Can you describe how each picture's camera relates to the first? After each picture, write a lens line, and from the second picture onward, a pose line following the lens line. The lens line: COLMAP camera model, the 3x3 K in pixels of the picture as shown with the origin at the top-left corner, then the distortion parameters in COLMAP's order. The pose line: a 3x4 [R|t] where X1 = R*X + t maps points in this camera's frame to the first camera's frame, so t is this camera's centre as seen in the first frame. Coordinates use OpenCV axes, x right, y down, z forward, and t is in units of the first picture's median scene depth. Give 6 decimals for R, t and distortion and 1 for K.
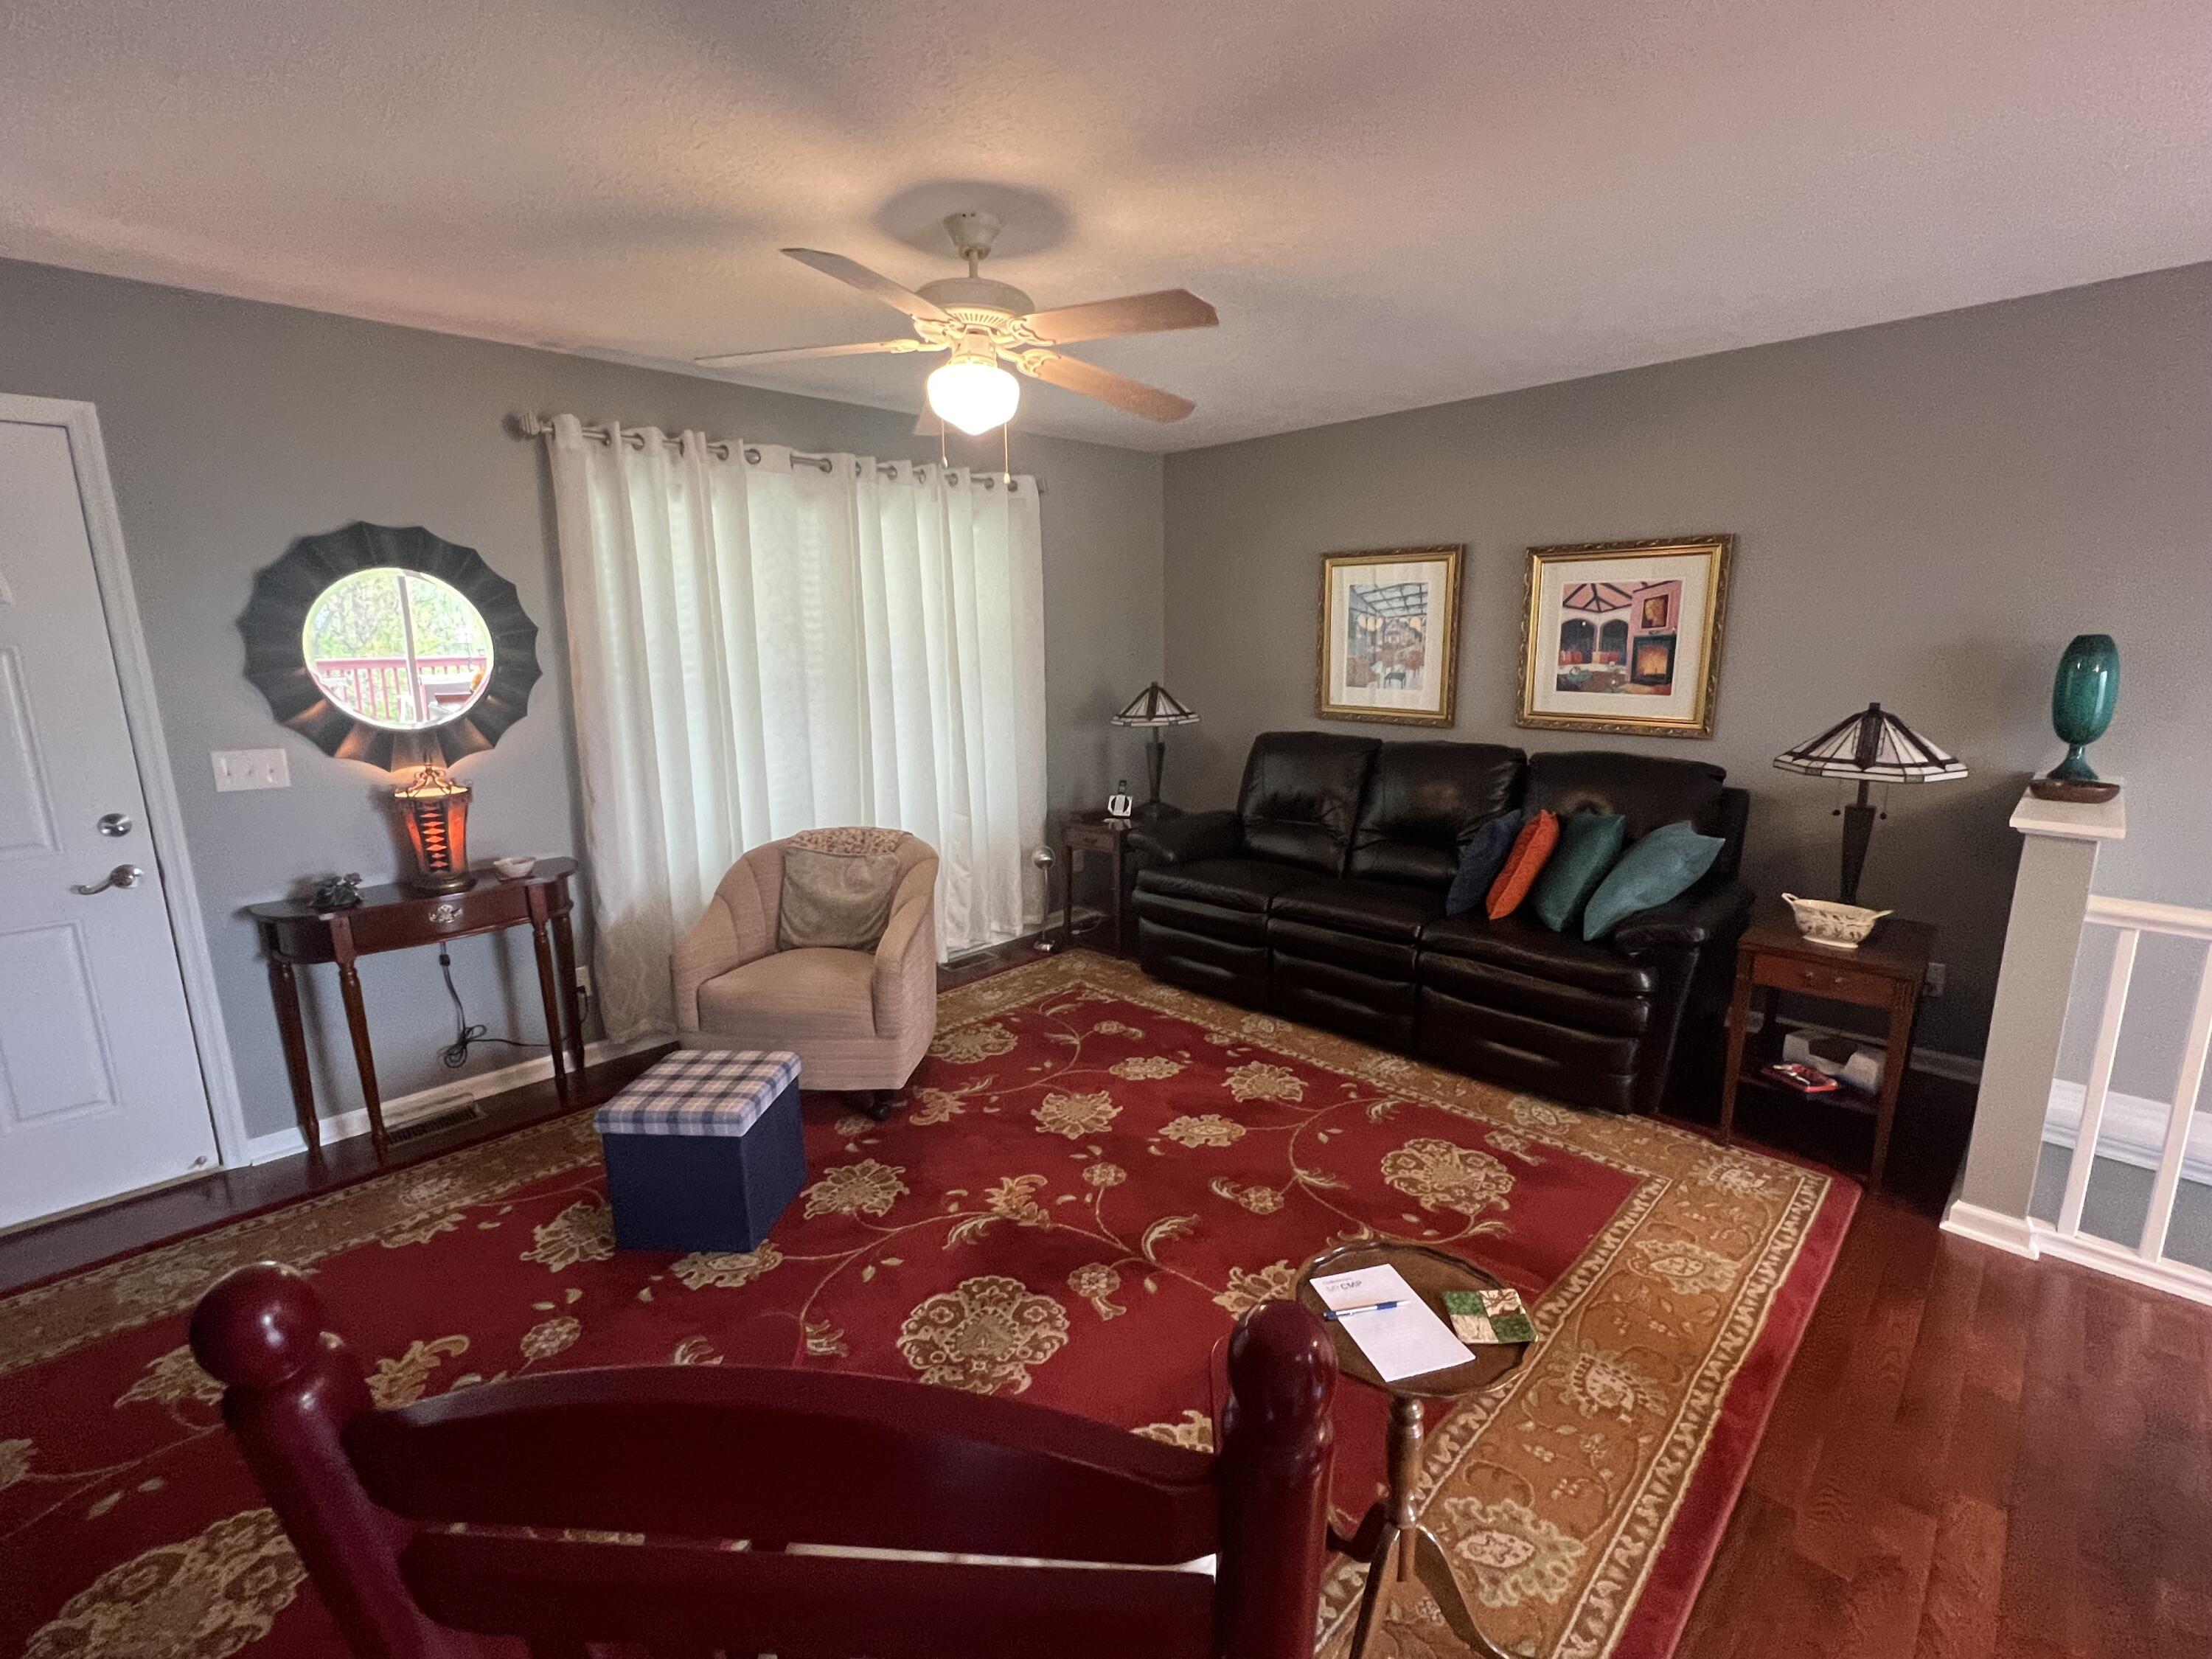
lens RADIAL K [[966.8, 0, 1100.8], [0, 966.8, 824.2], [0, 0, 1]] dist [0.000121, -0.000484]
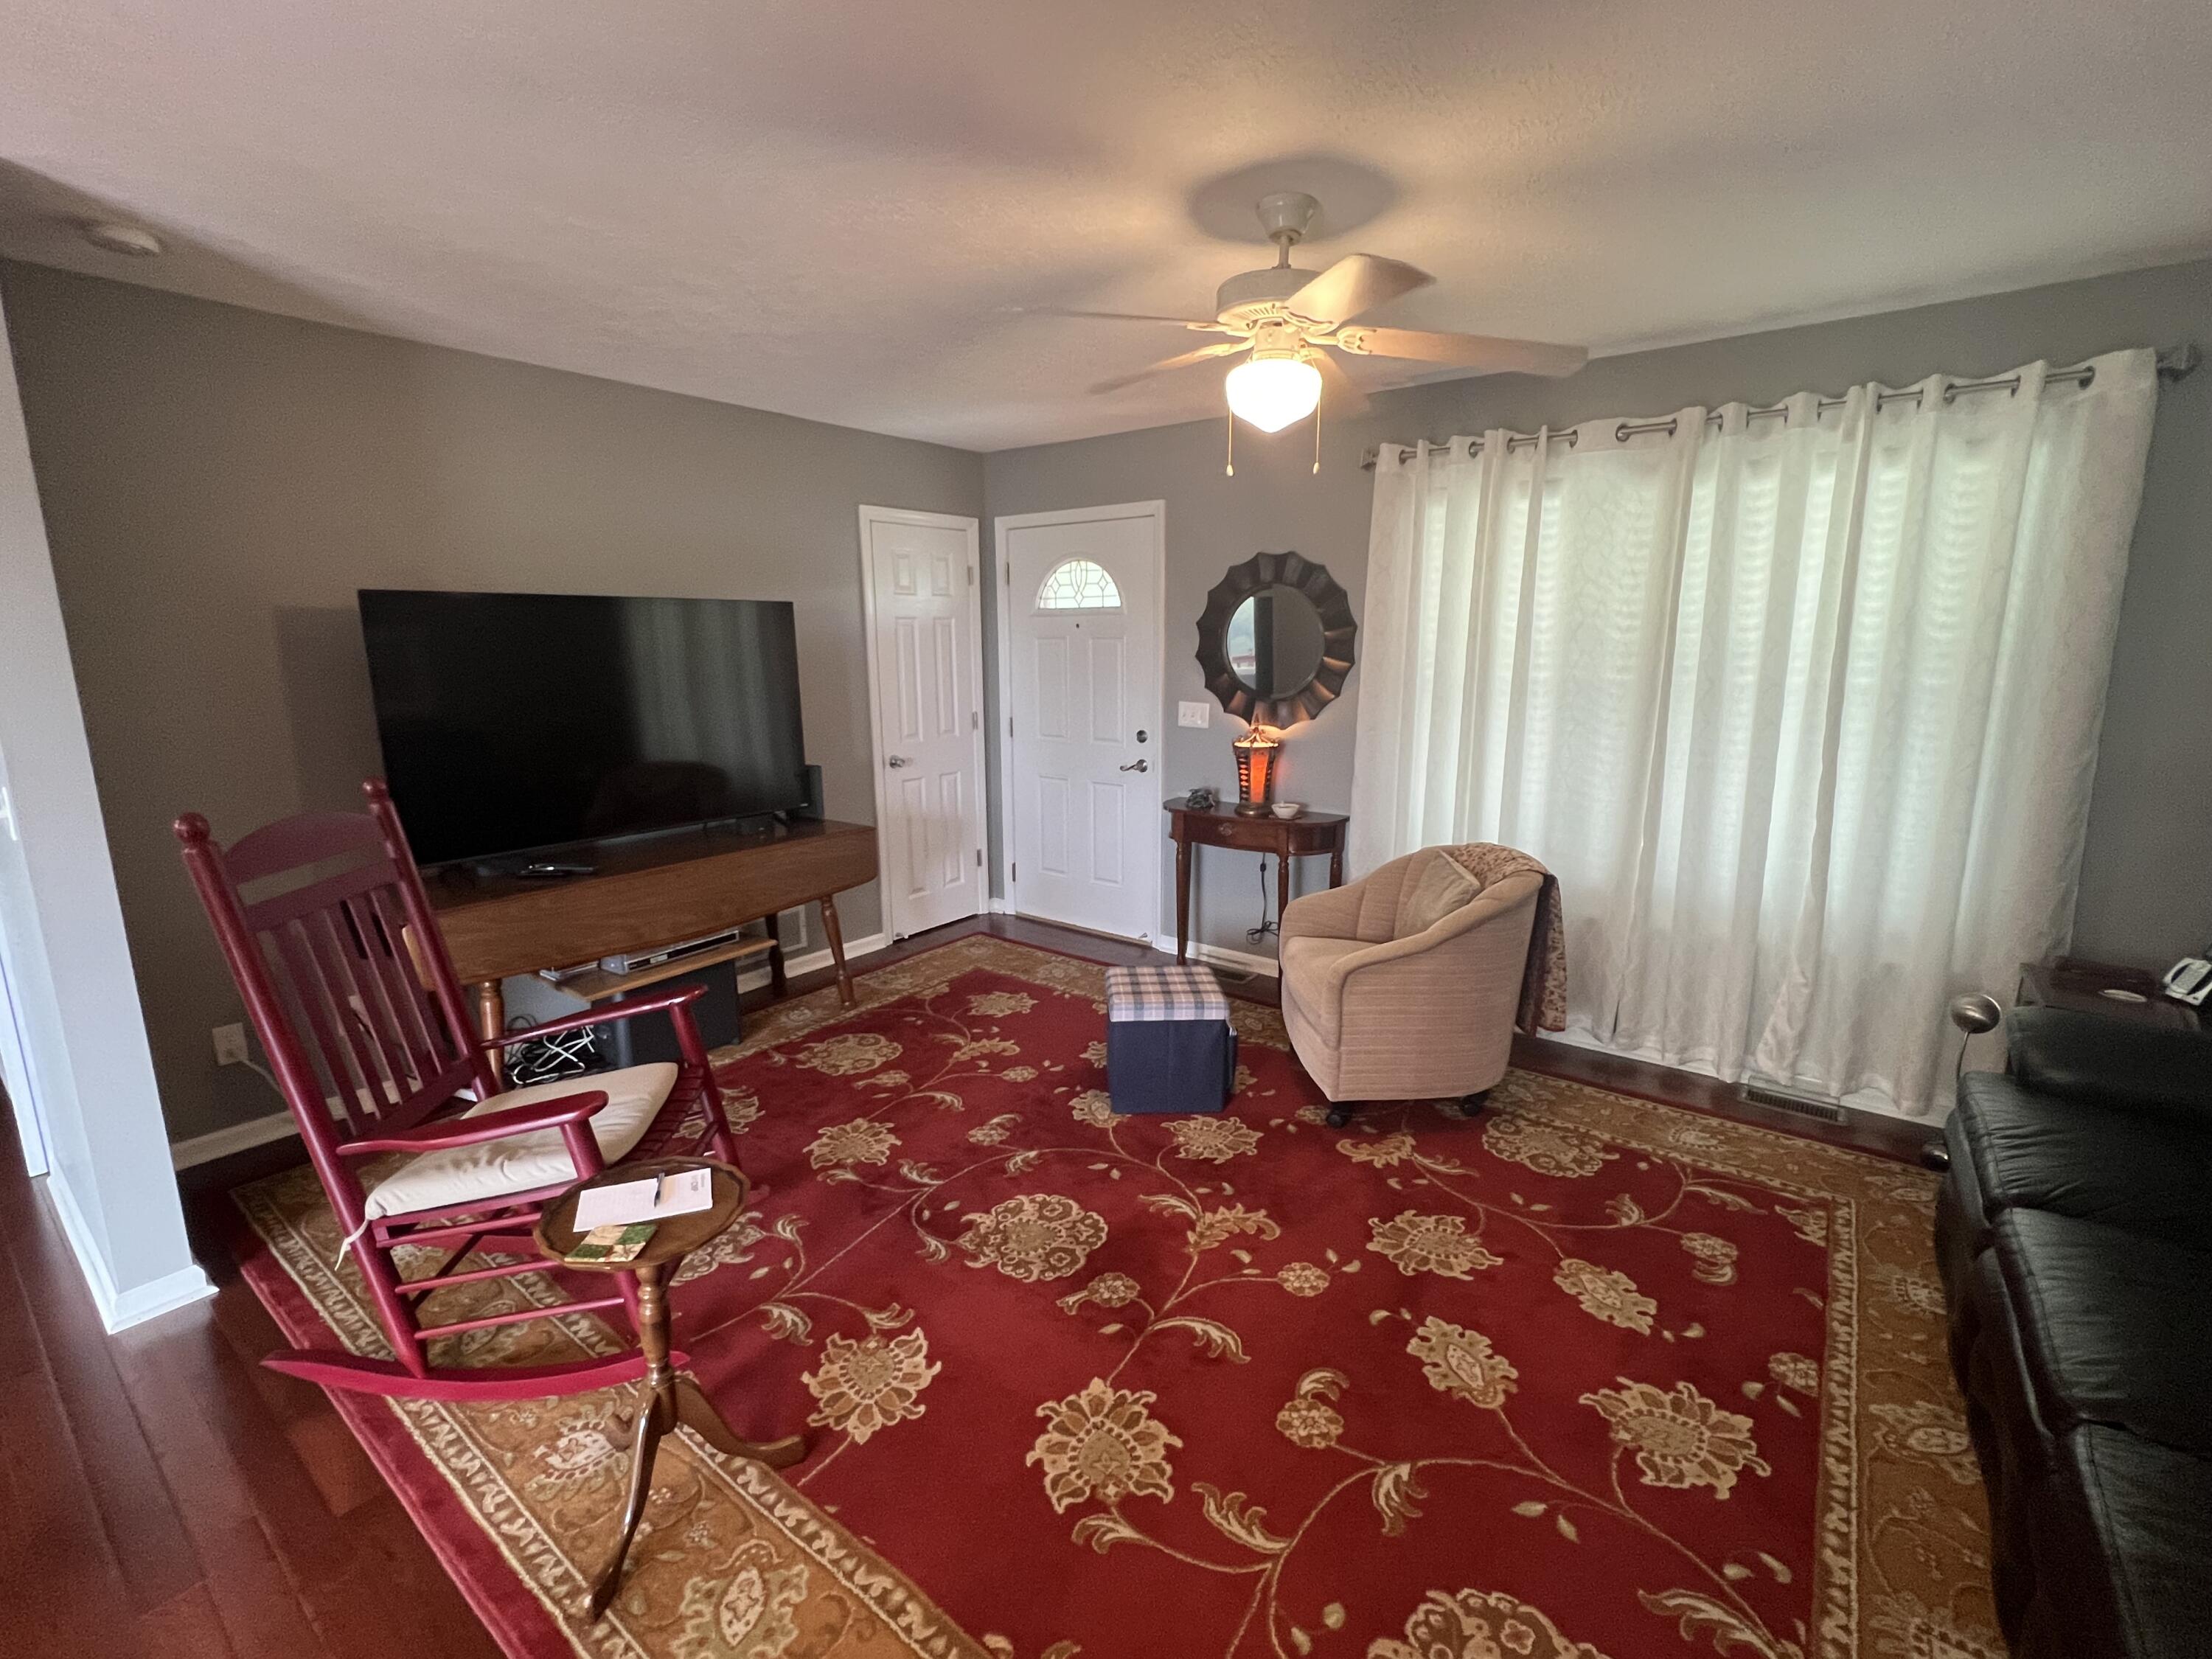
lens RADIAL K [[966.8, 0, 1103.2], [0, 966.8, 827.3], [0, 0, 1]] dist [0.000121, -0.000484]
pose [[0.142193, 0.207238, -0.967902, 0.734924], [-0.189781, 0.965404, 0.178823, -0.141926], [0.971475, 0.158262, 0.176603, 0.631215]]
